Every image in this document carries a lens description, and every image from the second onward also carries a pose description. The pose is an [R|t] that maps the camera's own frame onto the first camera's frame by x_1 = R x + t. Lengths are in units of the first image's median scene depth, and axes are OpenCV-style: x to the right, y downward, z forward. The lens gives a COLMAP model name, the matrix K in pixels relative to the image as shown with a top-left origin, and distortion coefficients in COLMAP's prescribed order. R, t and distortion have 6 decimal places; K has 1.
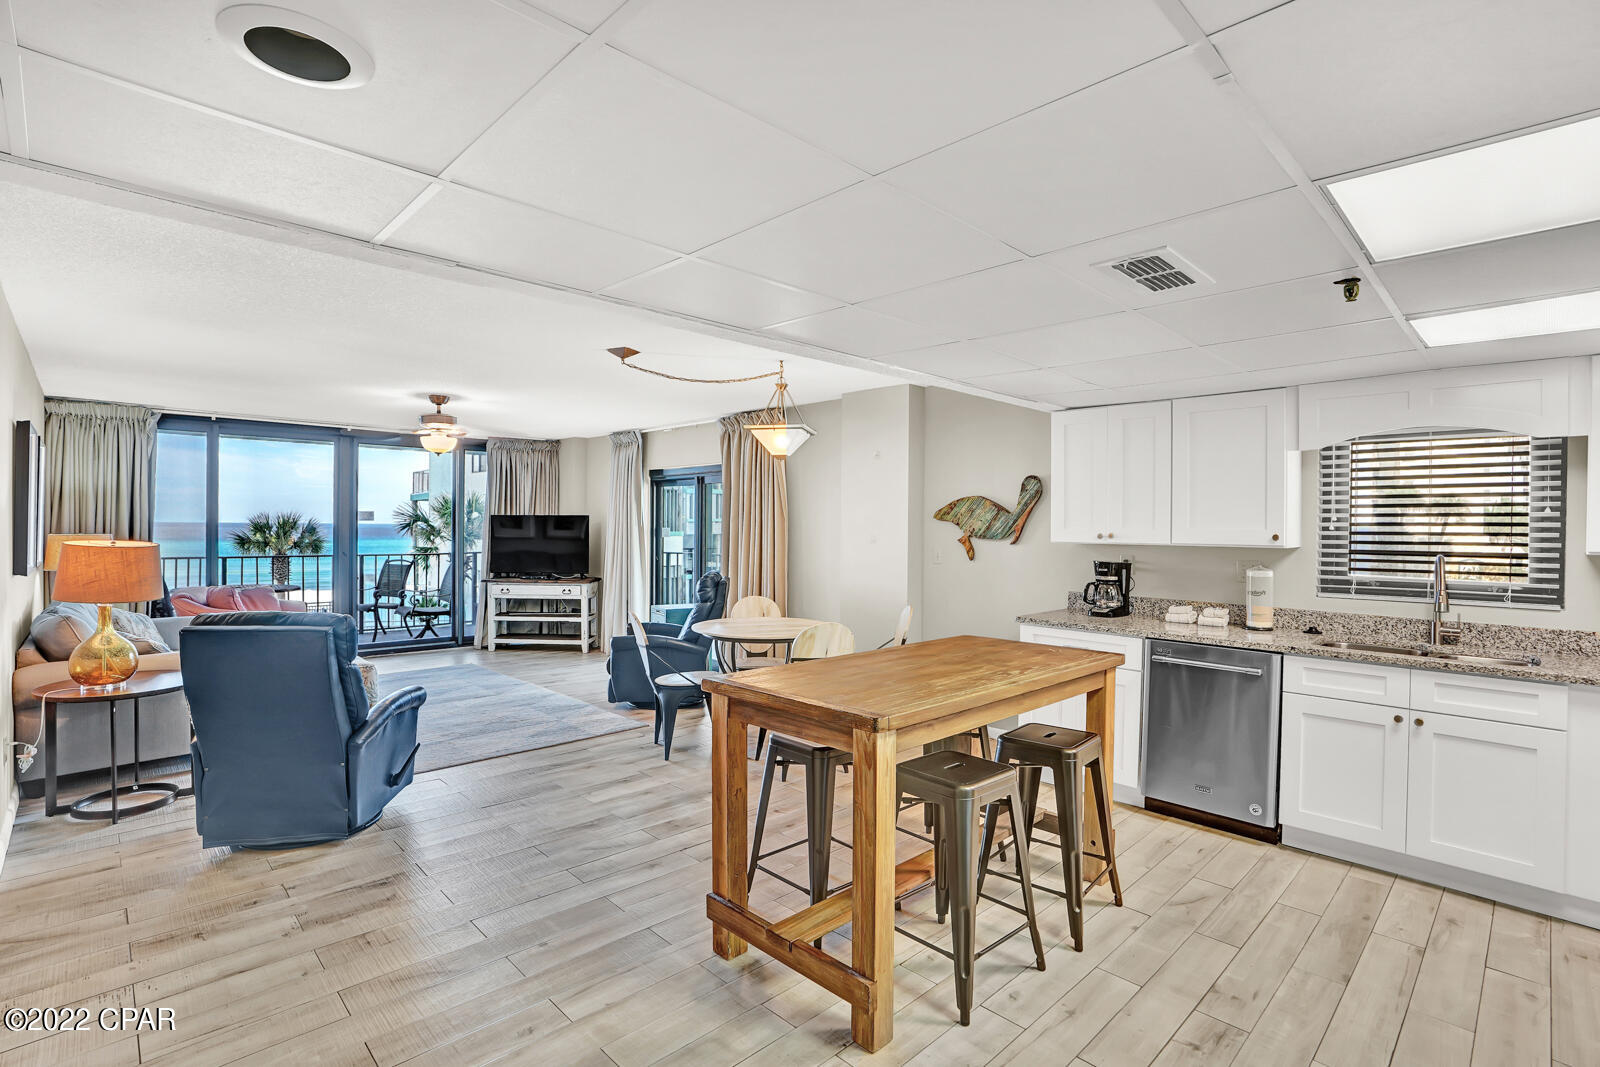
lens RADIAL K [[753.6, 0, 796.6], [0, 753.6, 522.3], [0, 0, 1]] dist [-0.064508, 0.025896]
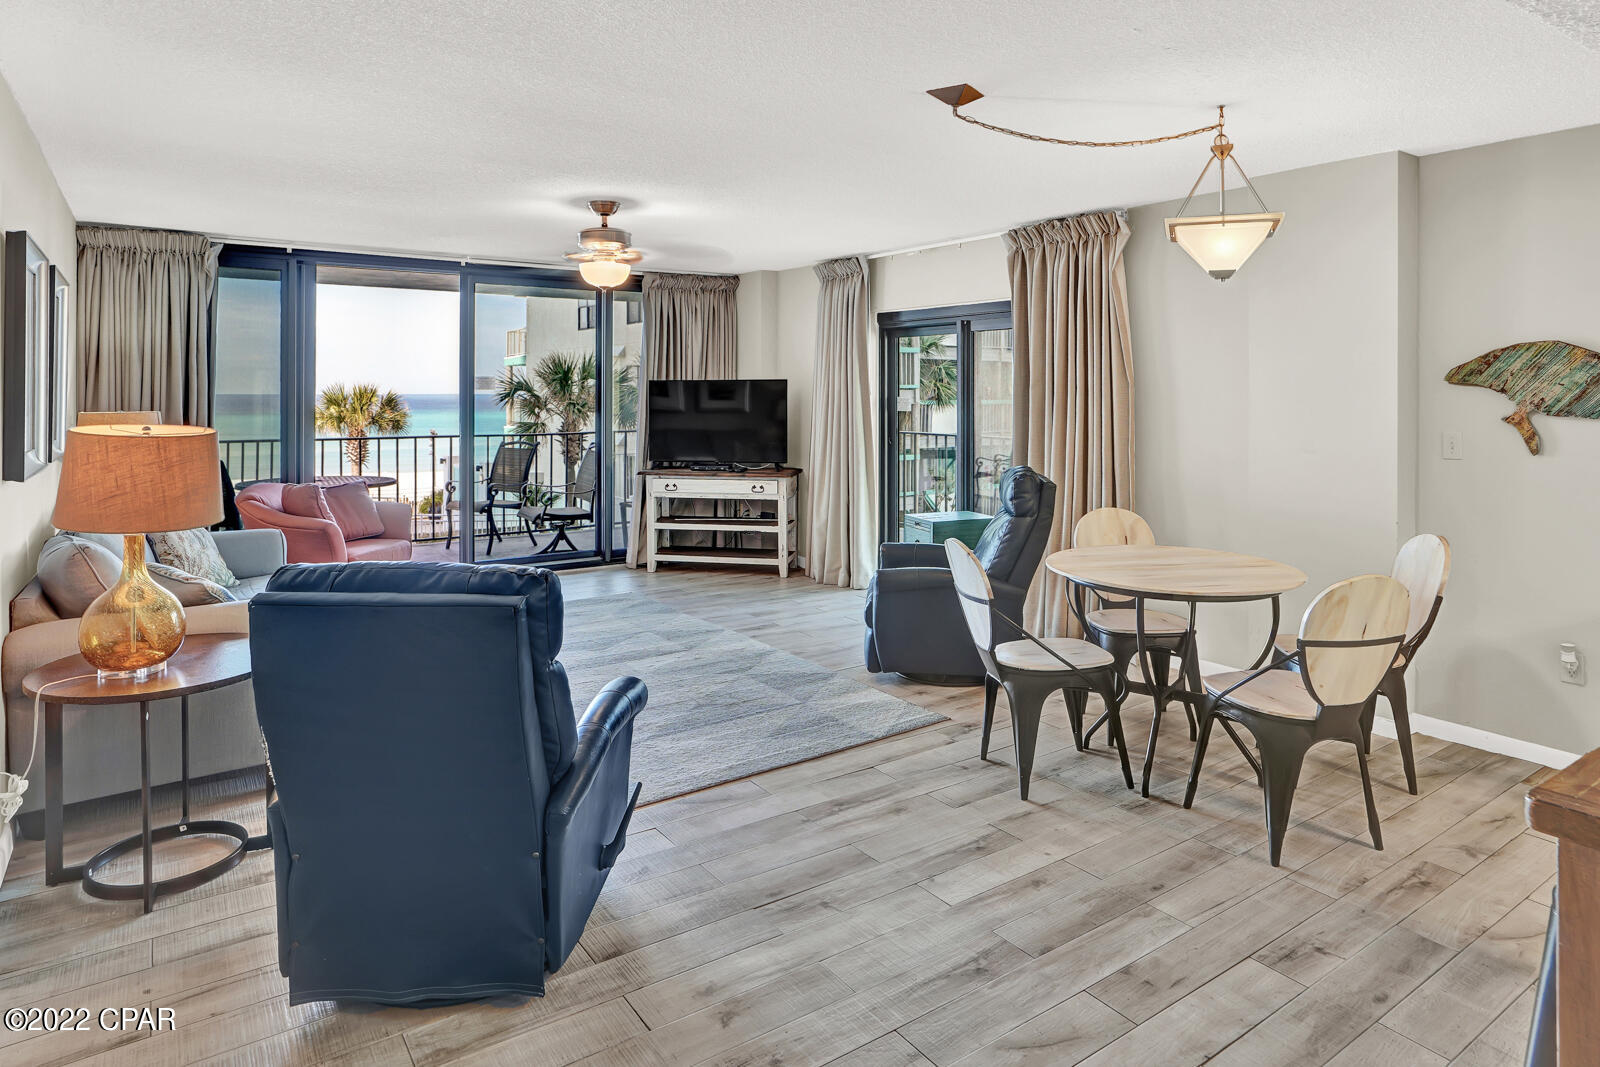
lens RADIAL K [[939.0, 0, 815.6], [0, 939.0, 388.3], [0, 0, 1]] dist [-0.035499, 0.017077]
pose [[0.988416, -0.005488, -0.151668, -0.167569], [0.005319, 0.999985, -0.001515, -0.000659], [0.151674, 0.000690, 0.988430, 0.196483]]
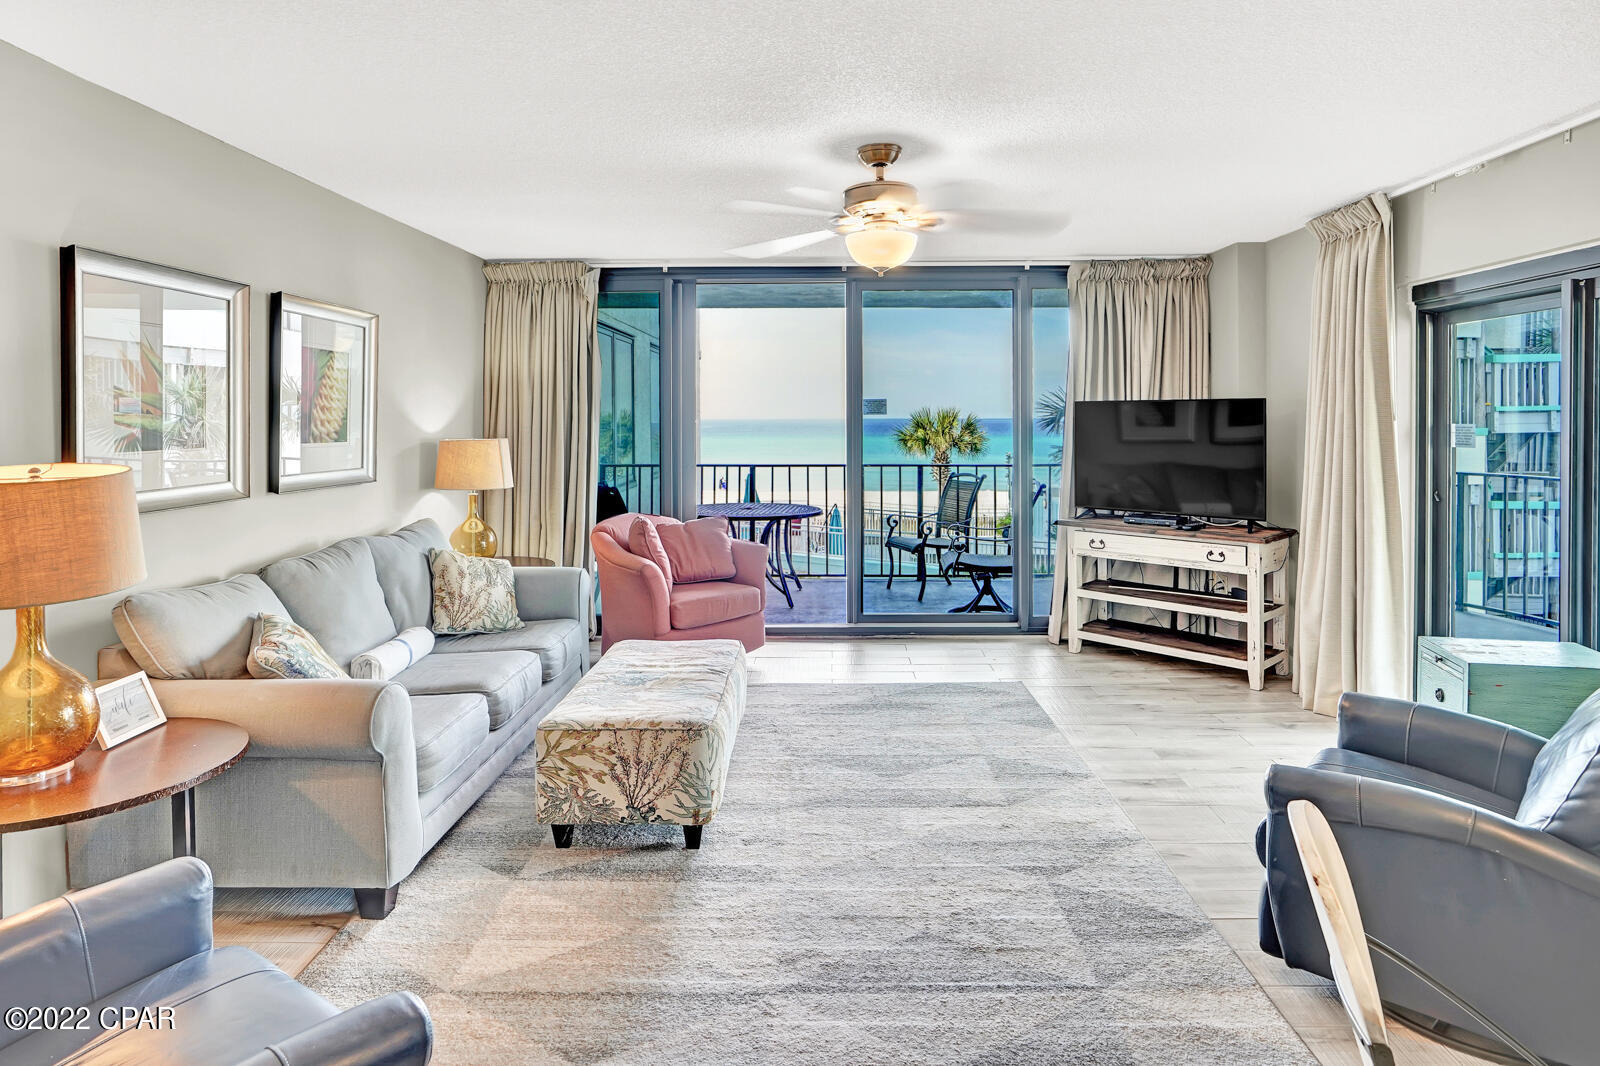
lens RADIAL K [[919.0, 0, 808.3], [0, 919.0, 425.2], [0, 0, 1]] dist [-0.021784, -0.000076]
pose [[0.705521, -0.002898, -0.708683, -0.102162], [0.011555, 0.999906, 0.007414, -0.000190], [0.708595, -0.013419, 0.705488, 0.555375]]
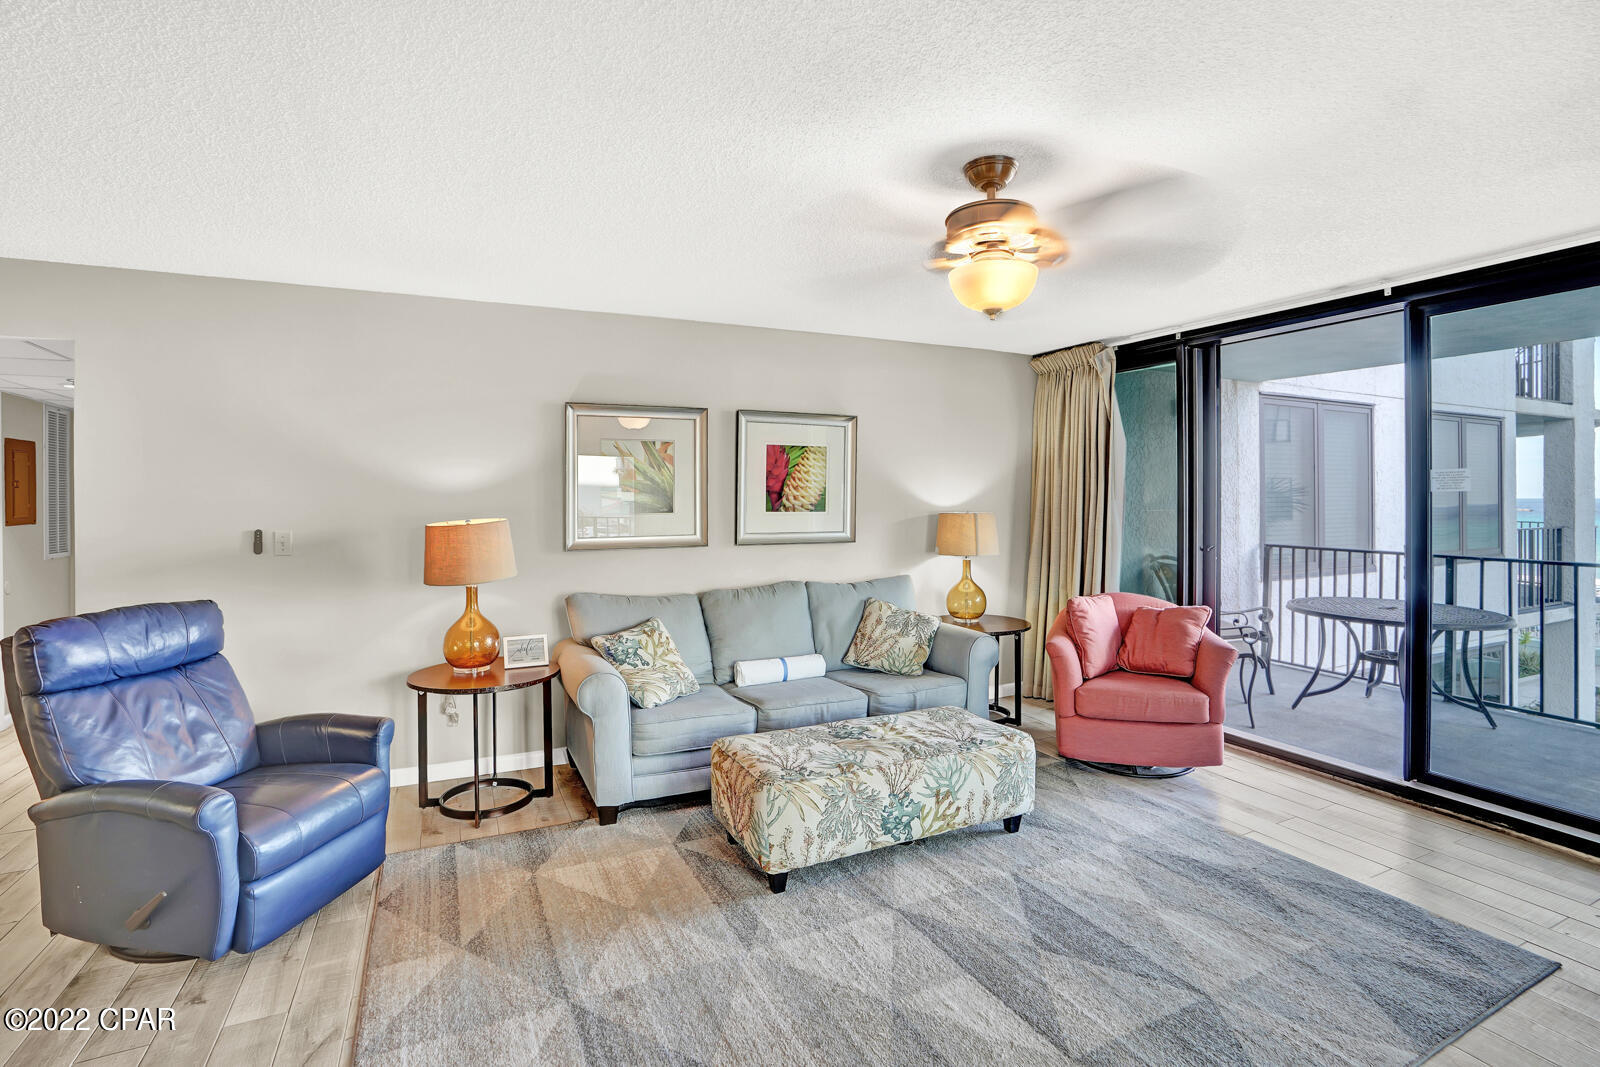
lens RADIAL K [[753.6, 0, 796.6], [0, 753.6, 522.3], [0, 0, 1]] dist [-0.064508, 0.025896]
pose [[-0.308689, 0.026528, -0.950793, -0.091628], [0.004428, 0.999640, 0.026453, 0.003816], [0.951153, 0.003956, -0.308695, 1.024218]]
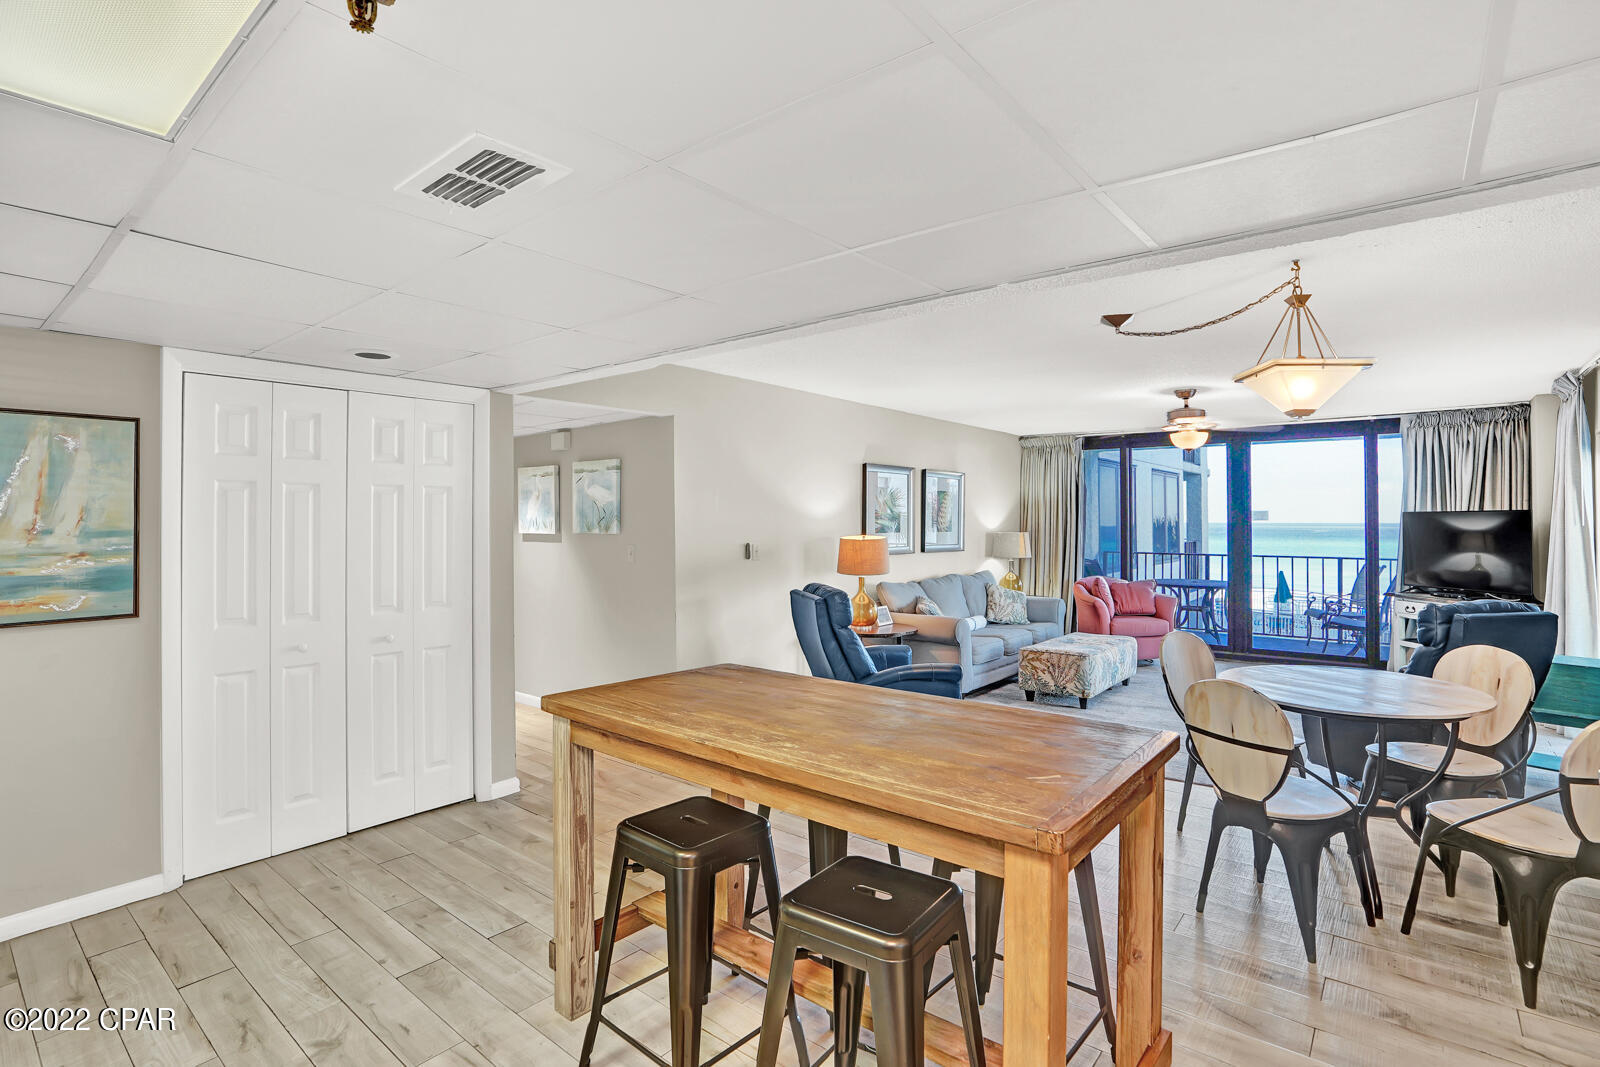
lens RADIAL K [[765.7, 0, 825.7], [0, 765.7, 518.9], [0, 0, 1]] dist [-0.048764, 0.000966]
pose [[0.139719, -0.010355, -0.990137, 0.414907], [0.004632, 0.999941, -0.009804, 0.003710], [0.990180, -0.003216, 0.139758, 0.403212]]
